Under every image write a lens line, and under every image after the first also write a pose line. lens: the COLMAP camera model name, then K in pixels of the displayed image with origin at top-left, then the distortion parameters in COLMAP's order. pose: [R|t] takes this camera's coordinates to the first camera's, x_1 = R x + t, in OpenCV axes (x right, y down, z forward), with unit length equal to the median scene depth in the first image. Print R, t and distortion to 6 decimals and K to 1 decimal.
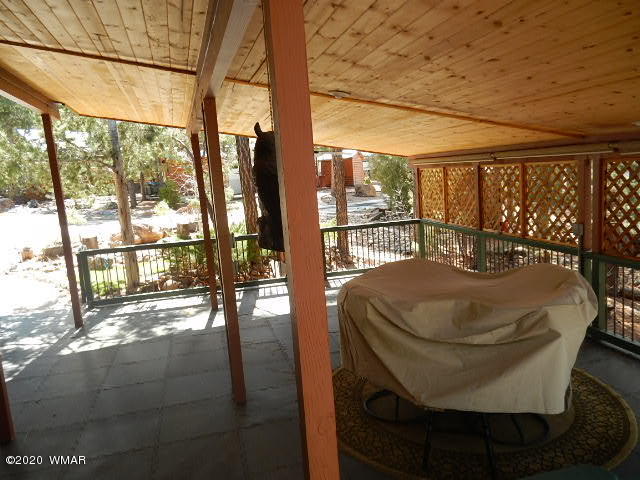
lens RADIAL K [[490.8, 0, 318.5], [0, 490.8, 239.8], [0, 0, 1]] dist [0.030843, -0.003962]
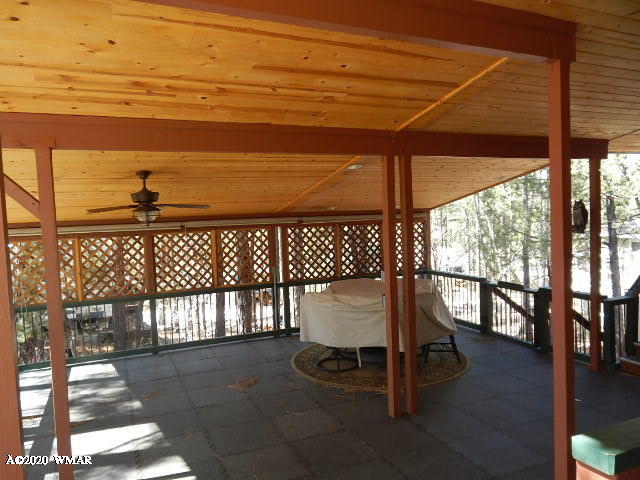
lens RADIAL K [[490.8, 0, 318.5], [0, 490.8, 239.8], [0, 0, 1]] dist [0.030843, -0.003962]
pose [[-0.176251, 0.013118, 0.984258, -0.893727], [0.179844, 0.983510, 0.019096, -0.098558], [-0.967777, 0.180378, -0.175704, 0.910274]]
